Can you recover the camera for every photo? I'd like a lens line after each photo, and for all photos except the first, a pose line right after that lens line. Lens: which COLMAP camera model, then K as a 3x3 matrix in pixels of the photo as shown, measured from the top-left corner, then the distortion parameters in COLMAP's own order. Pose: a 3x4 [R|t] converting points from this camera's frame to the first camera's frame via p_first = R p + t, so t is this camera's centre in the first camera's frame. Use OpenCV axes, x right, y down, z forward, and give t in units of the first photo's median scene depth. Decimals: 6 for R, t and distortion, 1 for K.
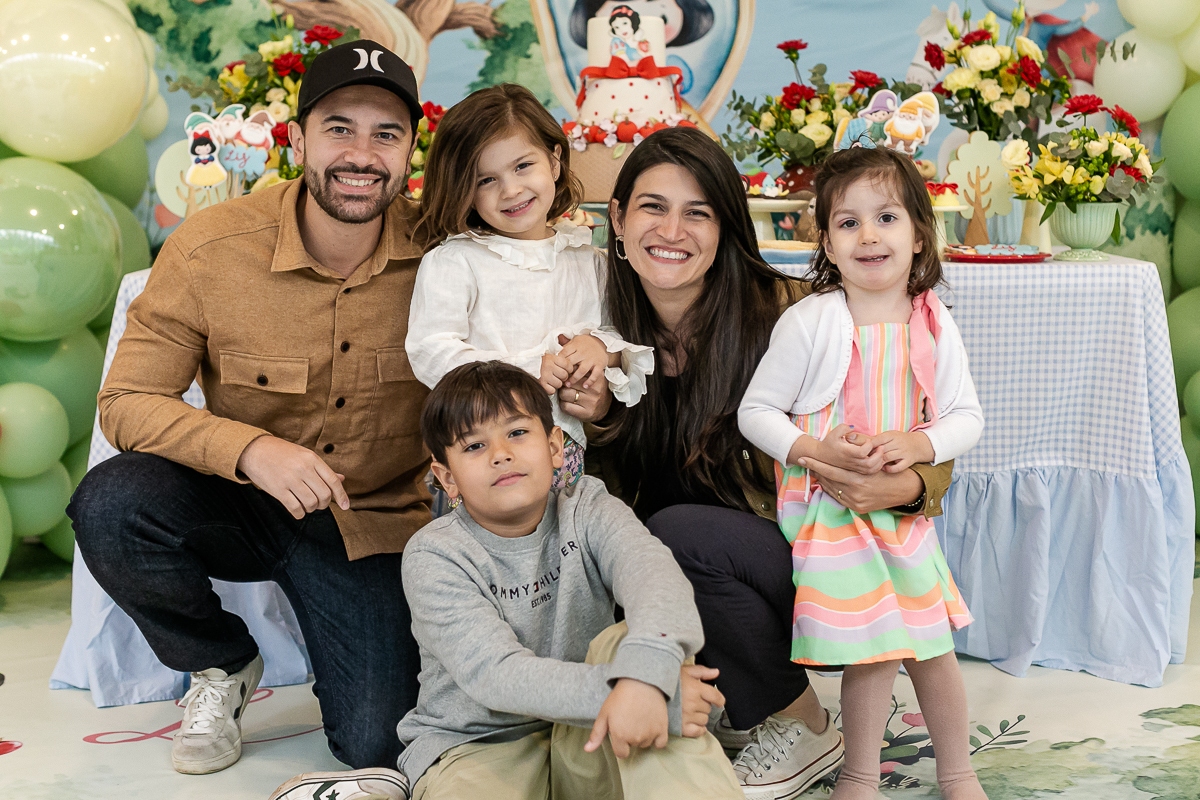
lens RADIAL K [[1717.2, 0, 582.2], [0, 1717.2, 407.3], [0, 0, 1]] dist [-0.163302, 0.152101]
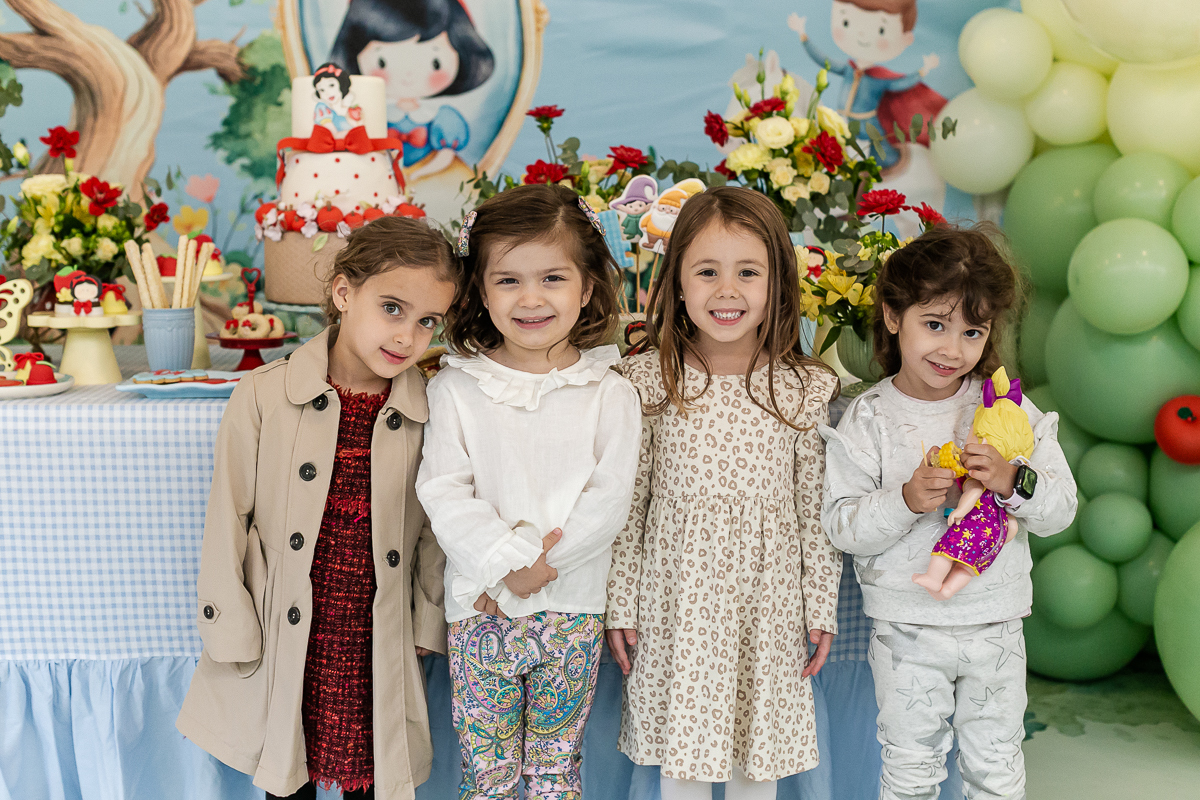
lens RADIAL K [[1686.6, 0, 600.0], [0, 1686.6, 400.0], [0, 0, 1]] dist [-0.184820, 0.299254]
pose [[0.998247, 0.015344, 0.057164, 0.108868], [-0.015397, 0.999881, 0.000494, -0.076234], [-0.057149, -0.001374, 0.998365, 0.192292]]
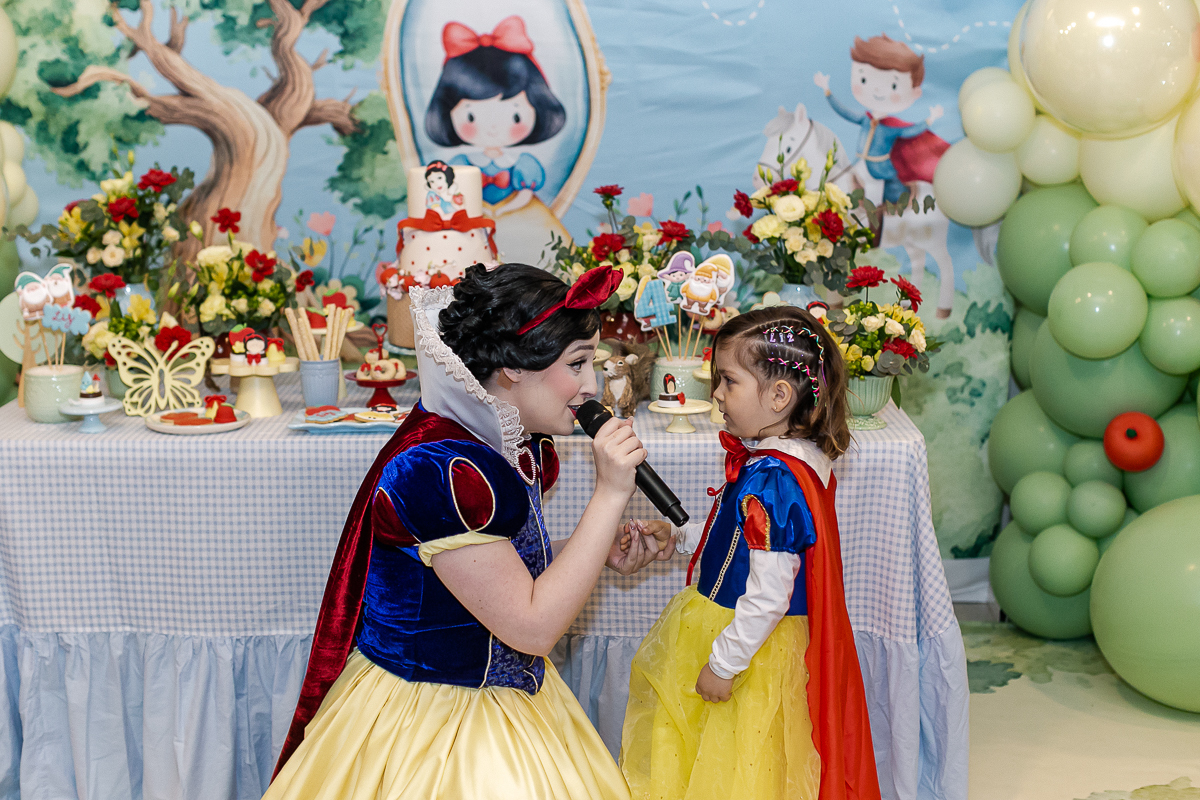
lens RADIAL K [[1768.1, 0, 600.0], [0, 1768.1, 400.0], [0, 0, 1]] dist [-0.178632, 0.134130]
pose [[0.999832, 0.009991, 0.015343, 0.106774], [-0.010709, 0.998816, 0.047452, -0.140360], [-0.014850, -0.047609, 0.998756, -0.082573]]
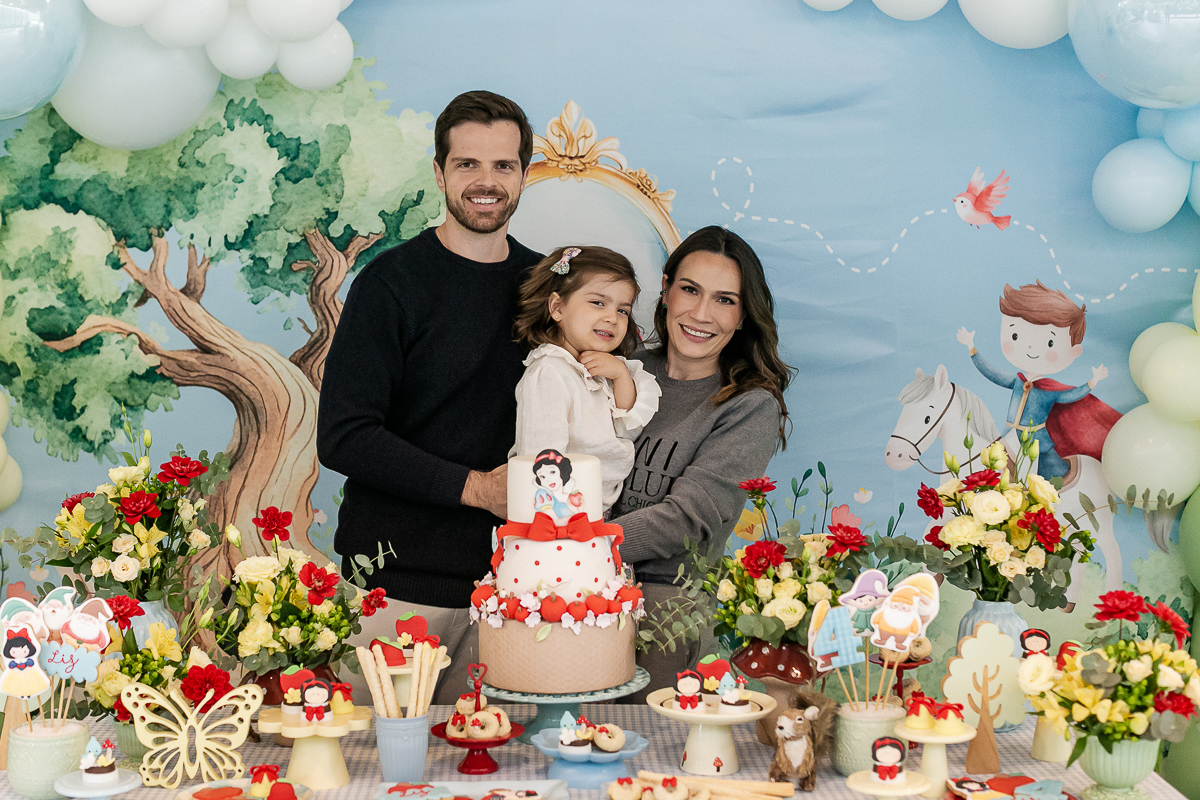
lens RADIAL K [[1717.2, 0, 582.2], [0, 1717.2, 407.3], [0, 0, 1]] dist [-0.163302, 0.152101]
pose [[0.999475, 0.011308, 0.030347, 0.013968], [-0.009054, 0.997261, -0.073403, -0.194409], [-0.031094, 0.073089, 0.996841, 0.181386]]
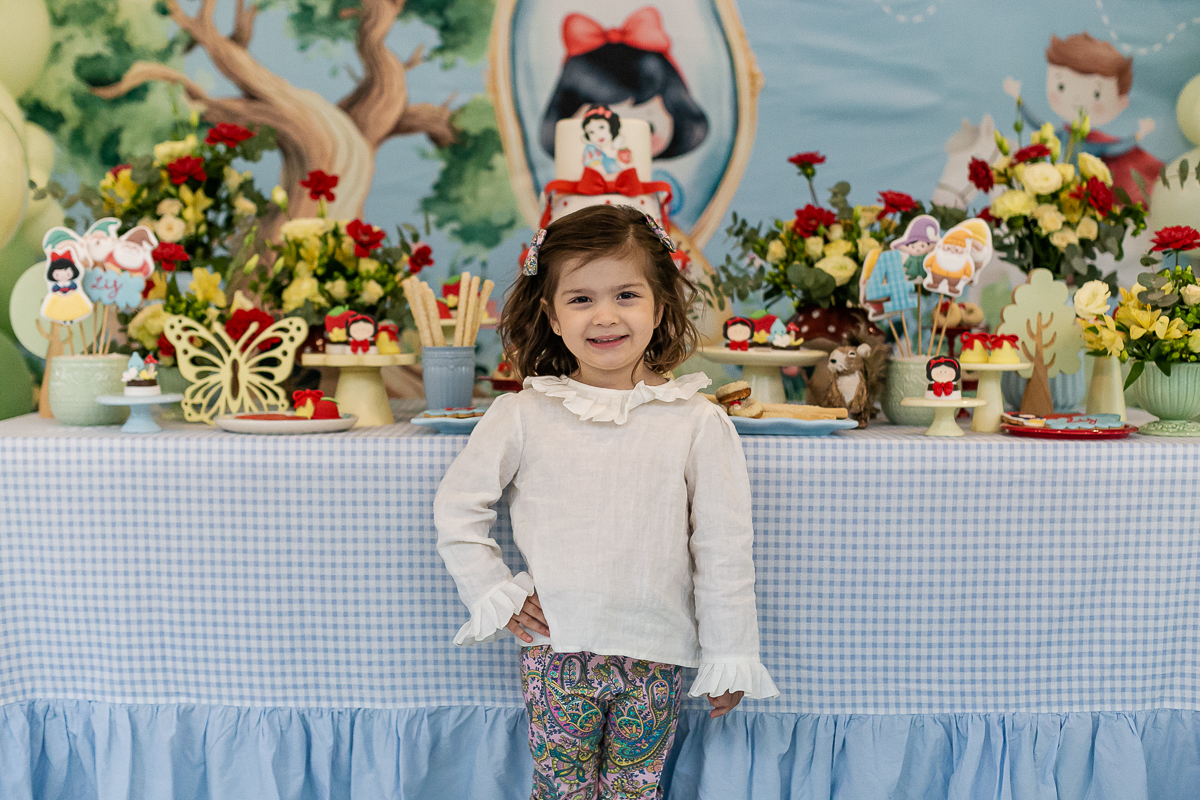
lens RADIAL K [[1699.6, 0, 602.2], [0, 1699.6, 419.7], [0, 0, 1]] dist [-0.171784, 0.156202]
pose [[0.999612, 0.017603, 0.021572, 0.010446], [-0.016281, 0.998066, -0.059986, -0.038946], [-0.022587, 0.059611, 0.997966, 0.208167]]
